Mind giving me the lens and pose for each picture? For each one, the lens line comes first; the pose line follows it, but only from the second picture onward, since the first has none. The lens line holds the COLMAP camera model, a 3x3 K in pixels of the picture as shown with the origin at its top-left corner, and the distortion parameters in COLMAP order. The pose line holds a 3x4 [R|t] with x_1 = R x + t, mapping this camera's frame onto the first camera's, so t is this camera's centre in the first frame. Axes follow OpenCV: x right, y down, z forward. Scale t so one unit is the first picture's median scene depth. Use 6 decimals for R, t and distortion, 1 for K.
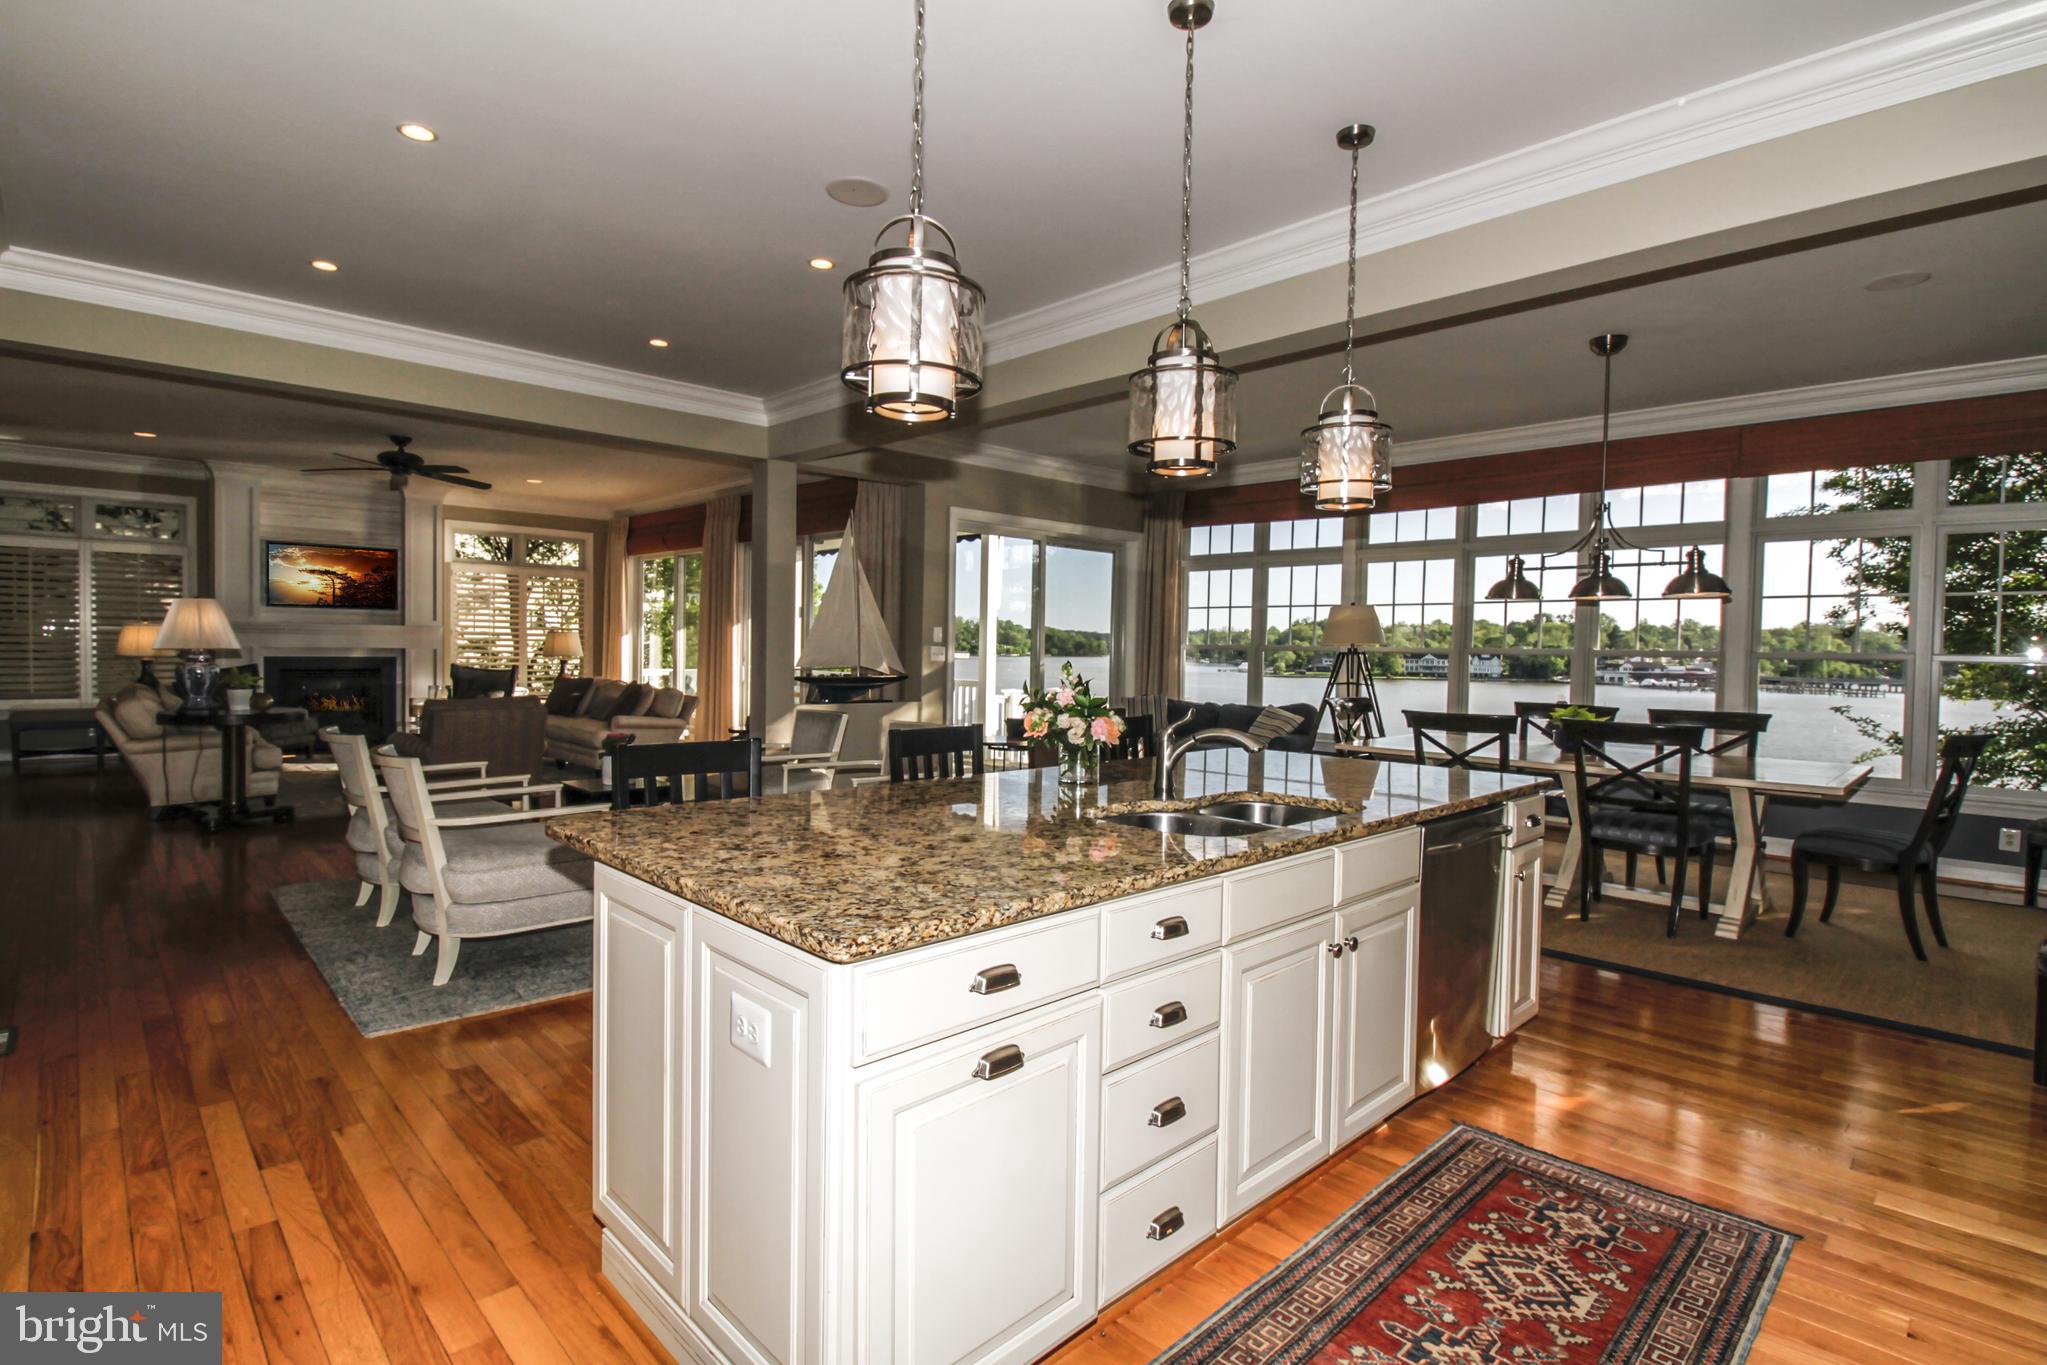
lens RADIAL K [[993.0, 0, 1036.0], [0, 993.0, 670.0], [0, 0, 1]] dist [-0.000448, -0.000545]
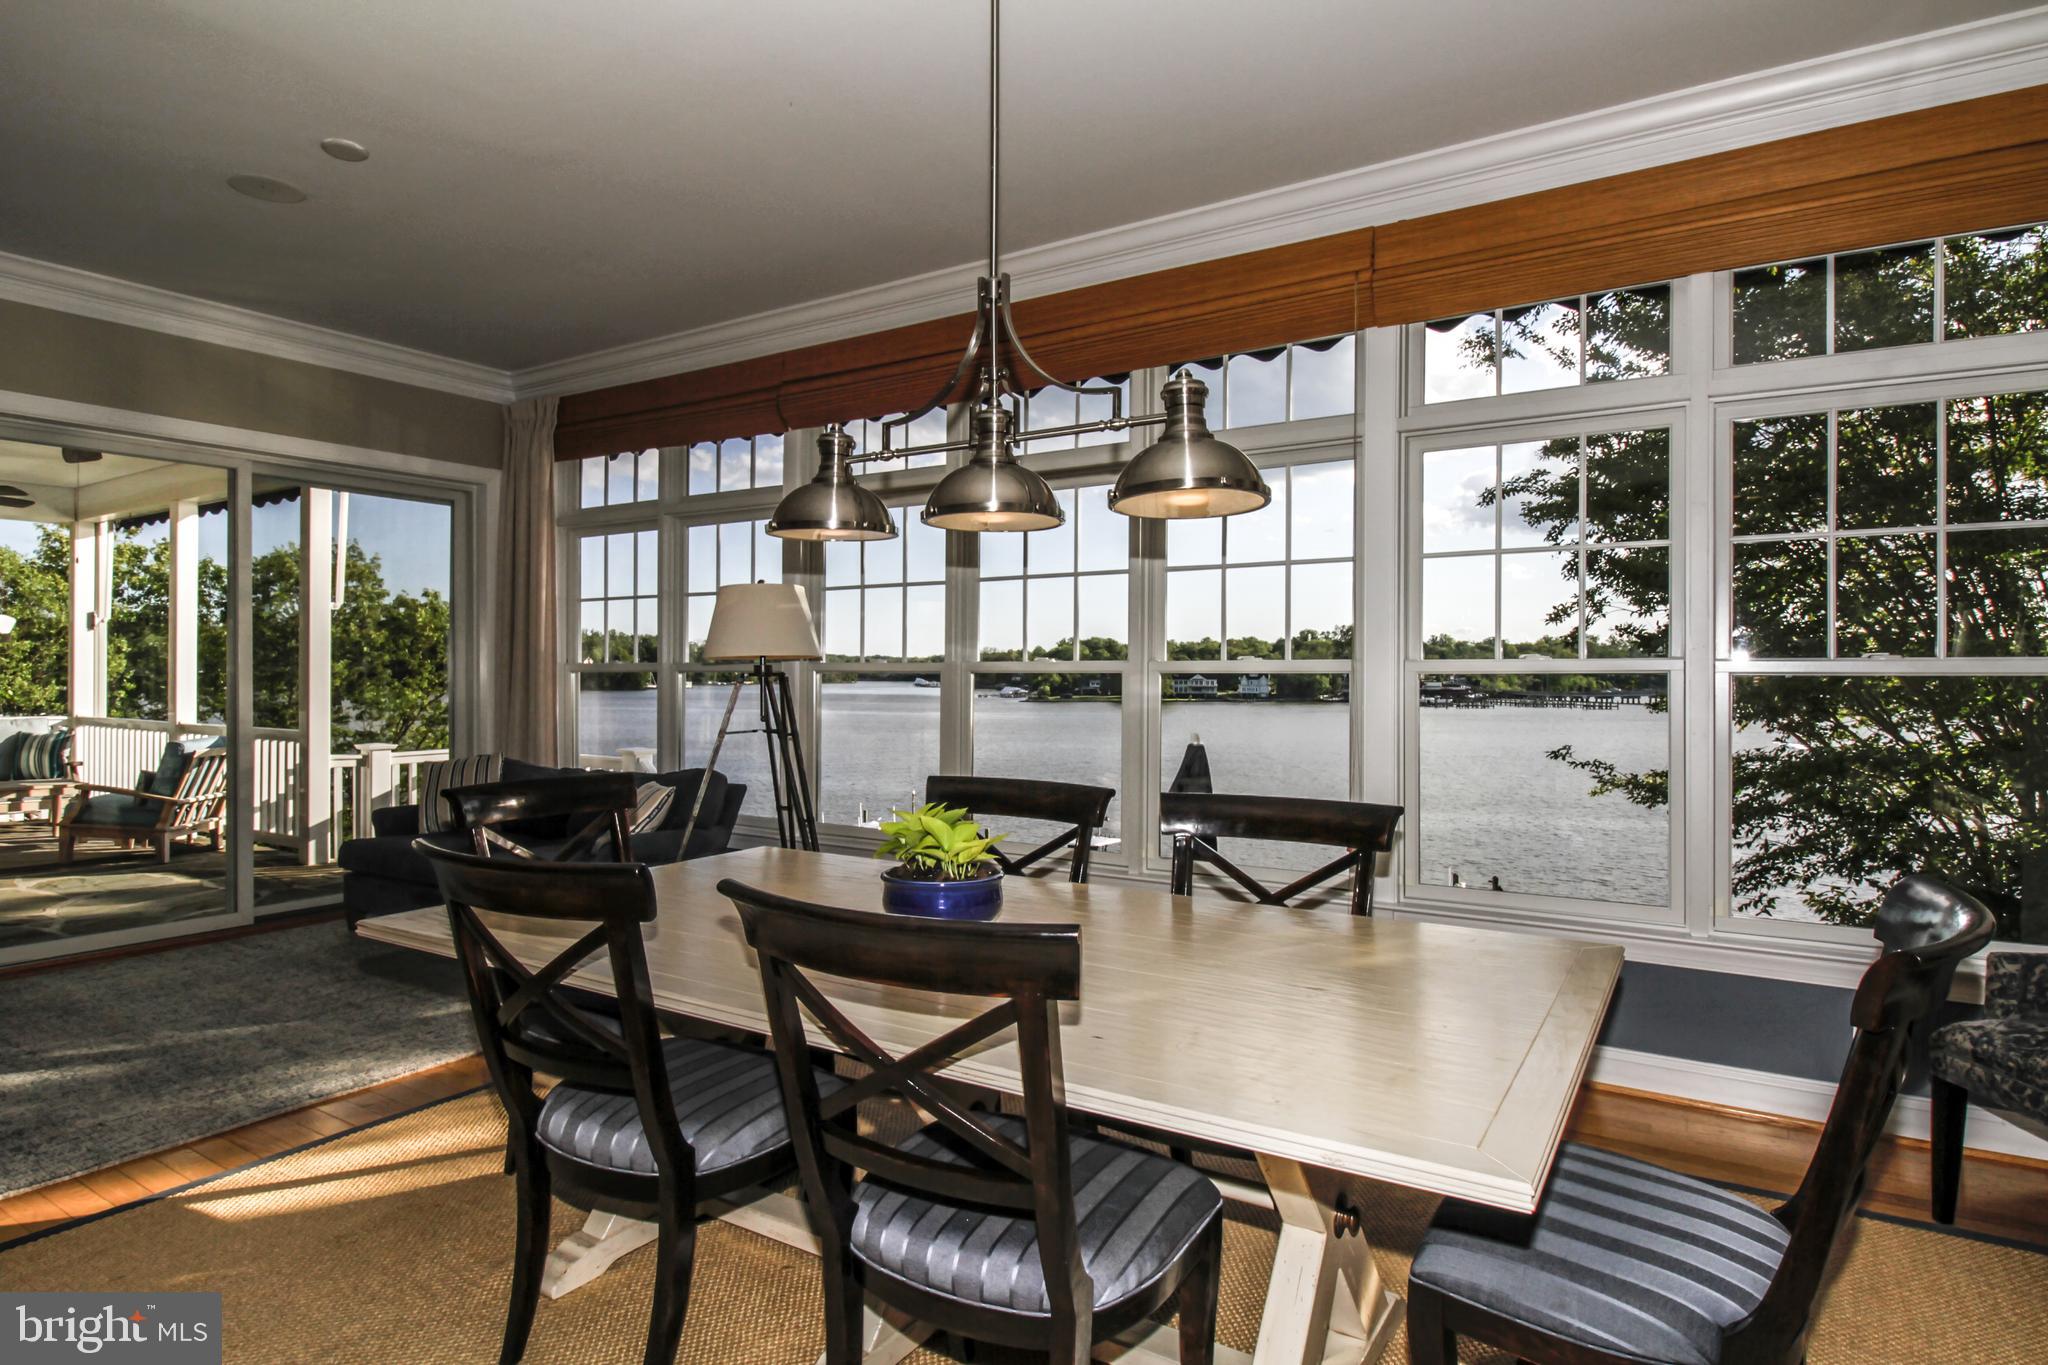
lens RADIAL K [[1145.8, 0, 1028.2], [0, 1145.8, 678.0], [0, 0, 1]] dist [0.006451, 0.000280]
pose [[0.972679, -0.016227, 0.231587, 0.269425], [0.019973, 0.999705, -0.013840, -0.003582], [-0.231294, 0.018087, 0.972716, 0.318104]]
